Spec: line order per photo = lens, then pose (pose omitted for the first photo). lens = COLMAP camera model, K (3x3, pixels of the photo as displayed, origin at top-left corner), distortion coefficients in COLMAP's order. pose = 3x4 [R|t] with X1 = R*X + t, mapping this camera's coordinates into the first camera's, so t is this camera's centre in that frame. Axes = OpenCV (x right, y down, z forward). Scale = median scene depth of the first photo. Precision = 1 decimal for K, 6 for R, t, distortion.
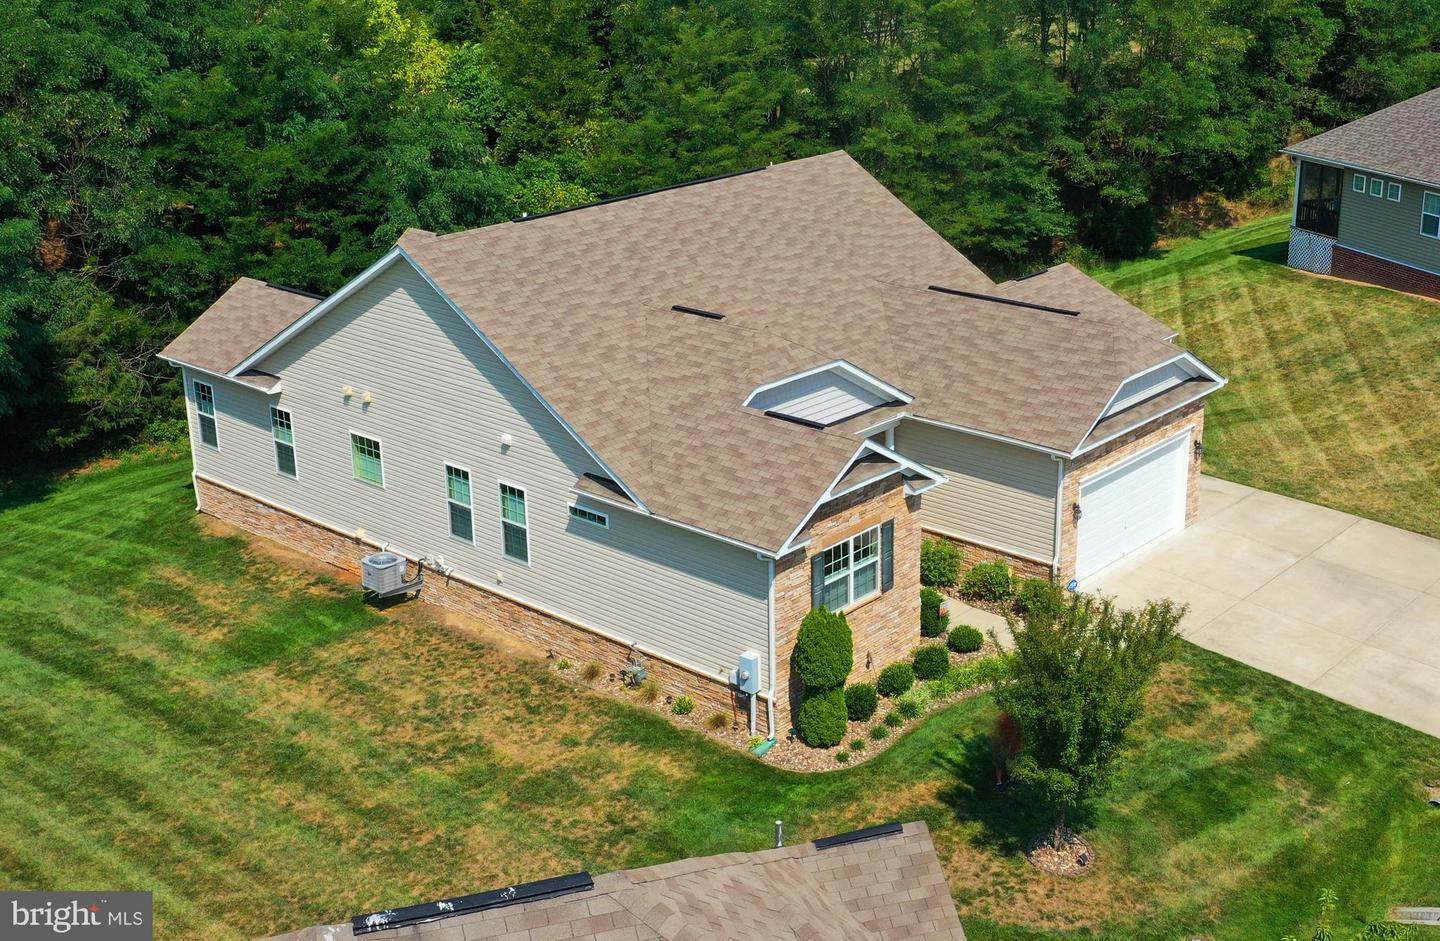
lens RADIAL K [[1636.1, 0, 730.7], [0, 1636.1, 471.9], [0, 0, 1]] dist [-0.009645, 0.000000]
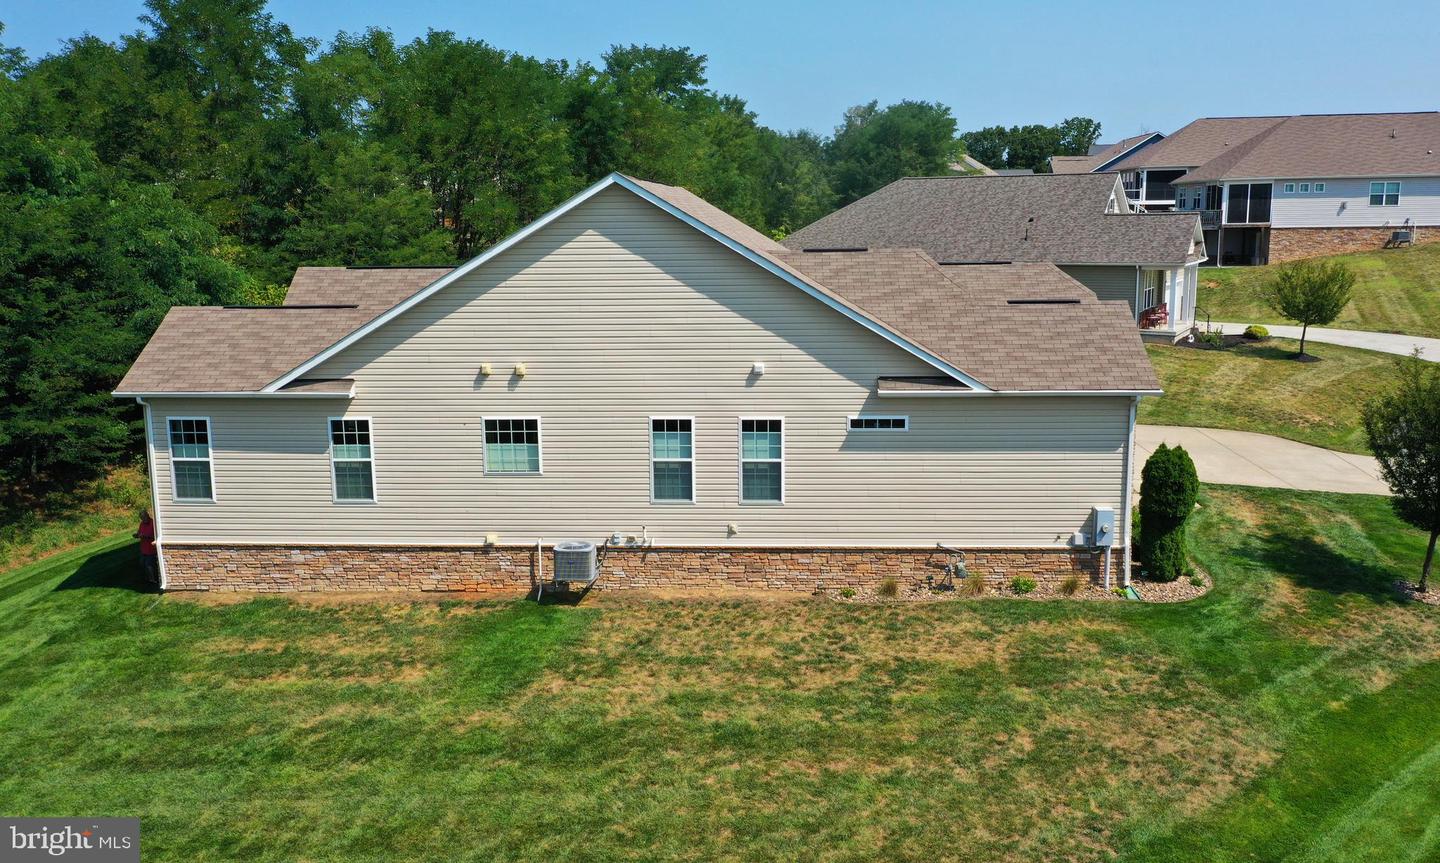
lens RADIAL K [[1149.9, 0, 719.0], [0, 1149.9, 431.8], [0, 0, 1]] dist [0.011409, 0.004450]
pose [[0.799900, -0.109139, 0.590126, -0.508066], [0.207024, 0.973146, -0.100640, 0.072126], [-0.563295, 0.202671, 0.801014, 0.443896]]
